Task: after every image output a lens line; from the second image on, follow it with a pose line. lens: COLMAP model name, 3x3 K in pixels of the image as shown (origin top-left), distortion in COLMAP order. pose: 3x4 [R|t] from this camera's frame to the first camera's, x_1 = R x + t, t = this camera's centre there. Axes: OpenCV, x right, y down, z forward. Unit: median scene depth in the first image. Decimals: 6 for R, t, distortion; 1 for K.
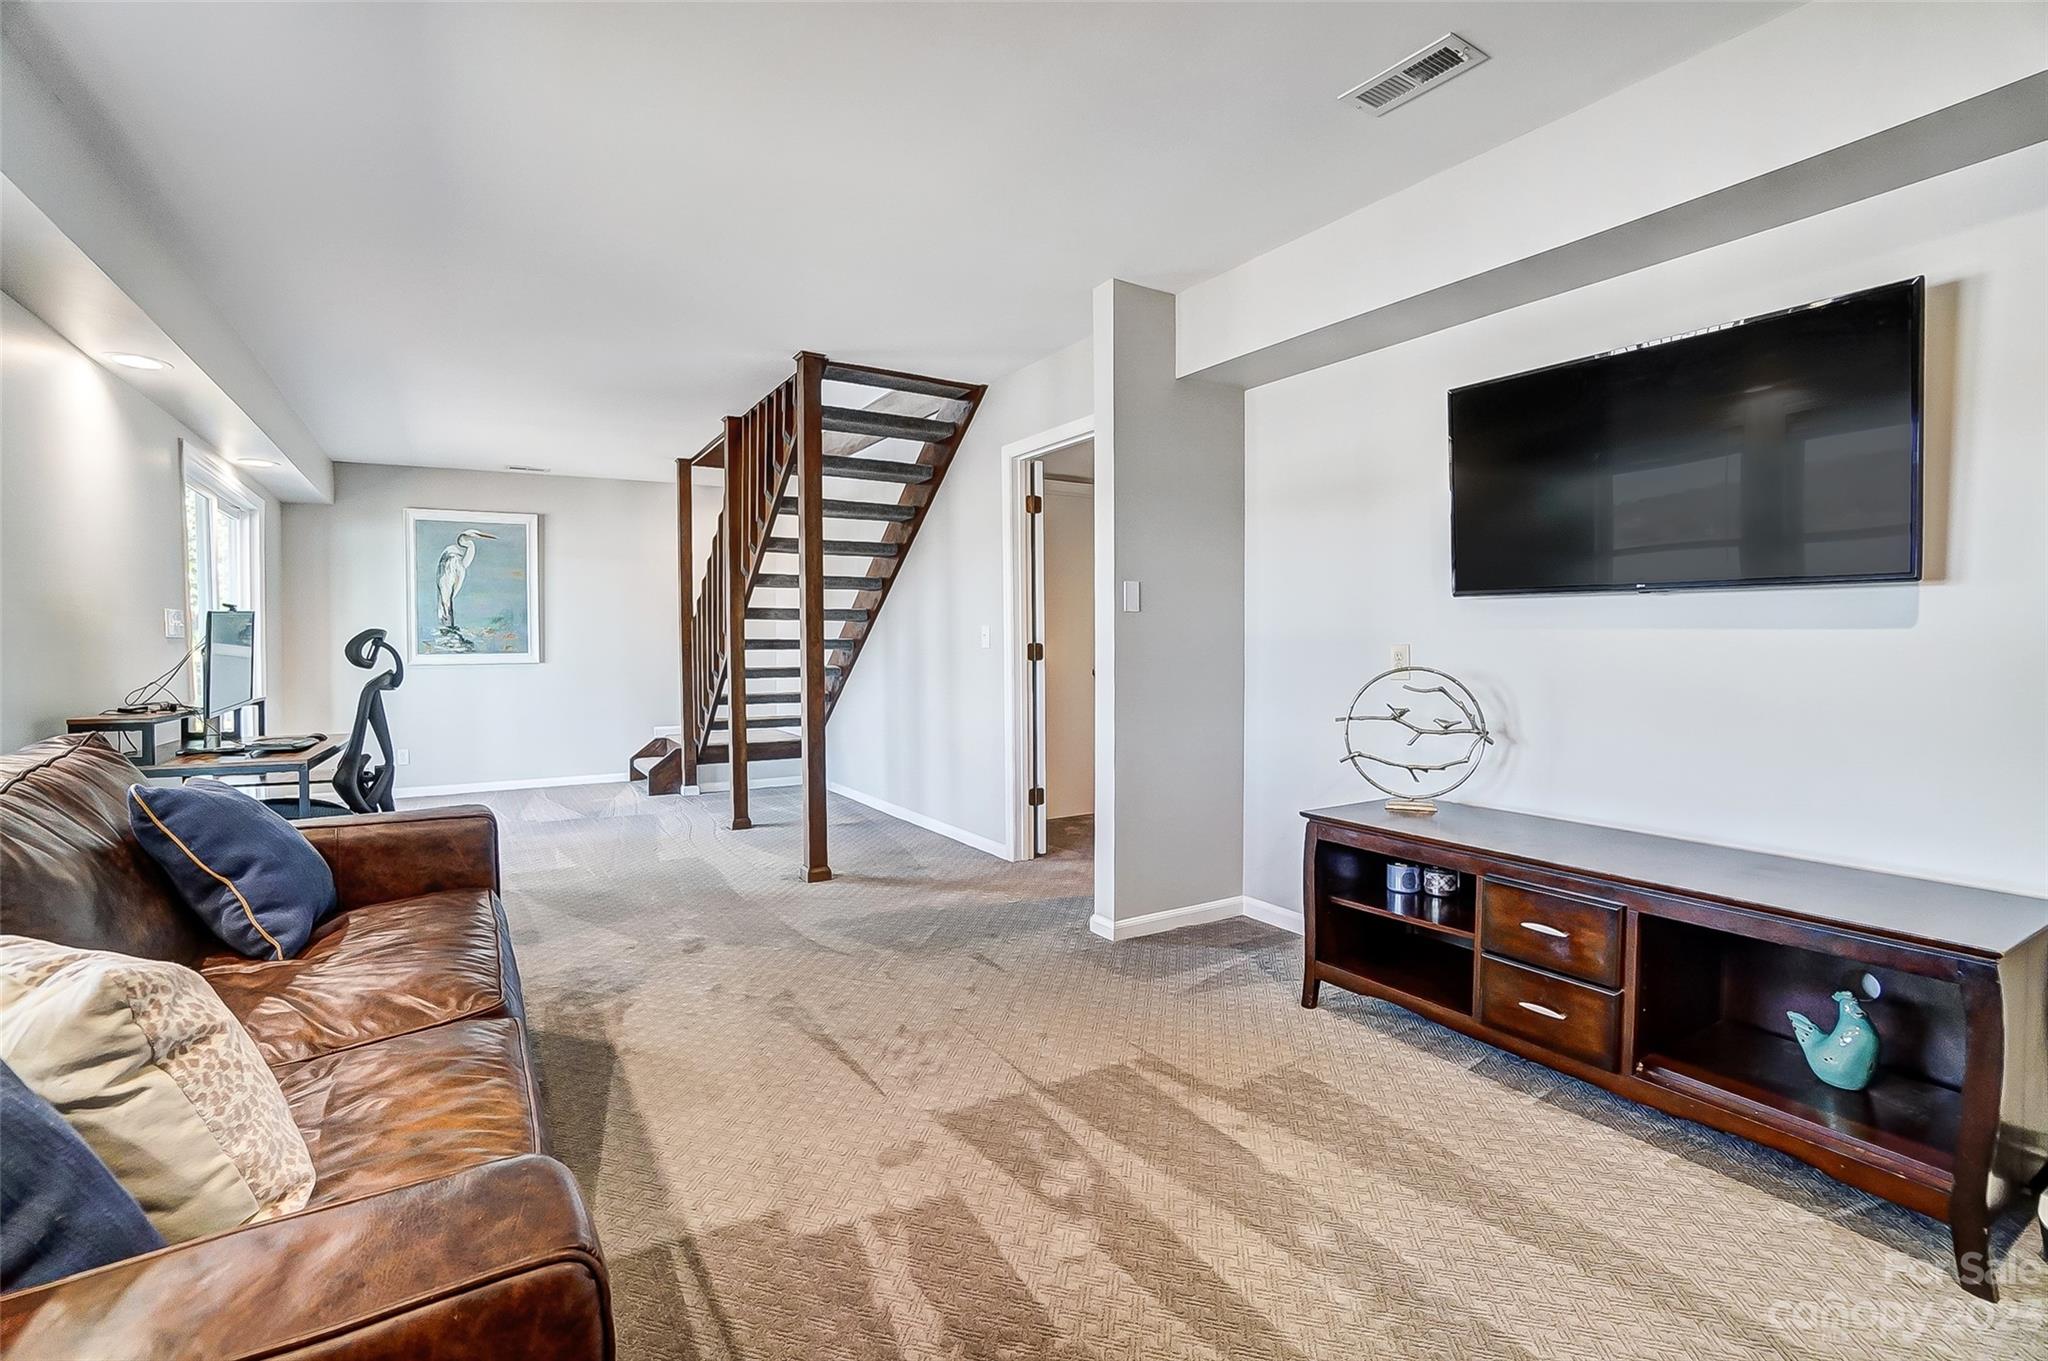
lens RADIAL K [[933.7, 0, 1012.5], [0, 933.7, 668.7], [0, 0, 1]] dist [-0.051714, 0.000839]
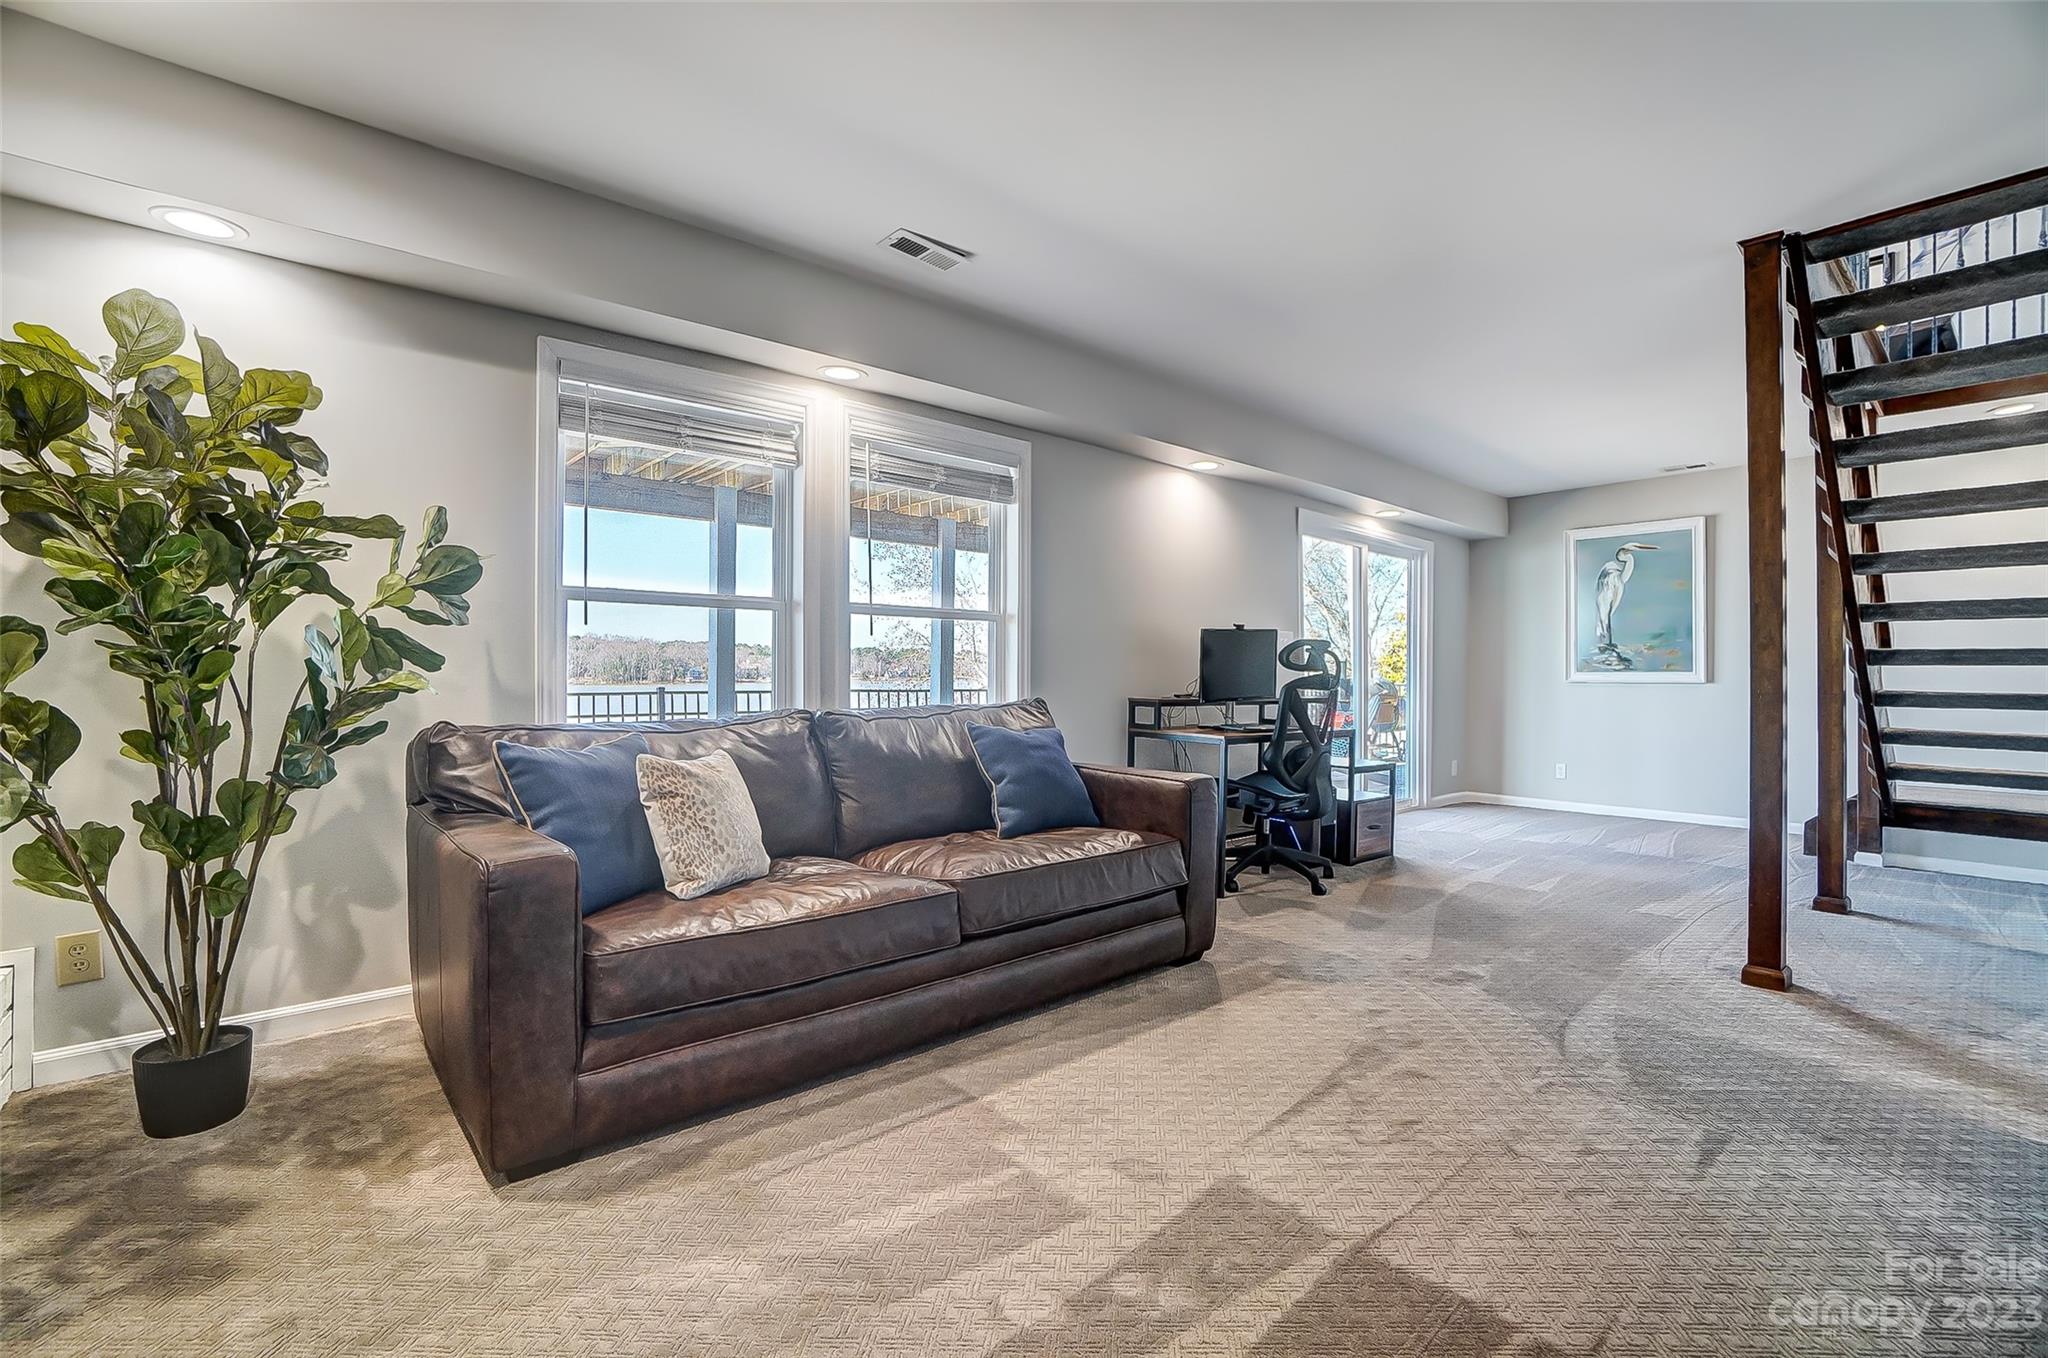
lens RADIAL K [[912.5, 0, 1021.4], [0, 912.5, 666.1], [0, 0, 1]] dist [-0.023495, 0.000534]
pose [[0.176249, -0.004409, -0.984336, 0.451959], [-0.034232, 0.999358, -0.010605, 0.018704], [0.983750, 0.035565, 0.175985, 0.417439]]
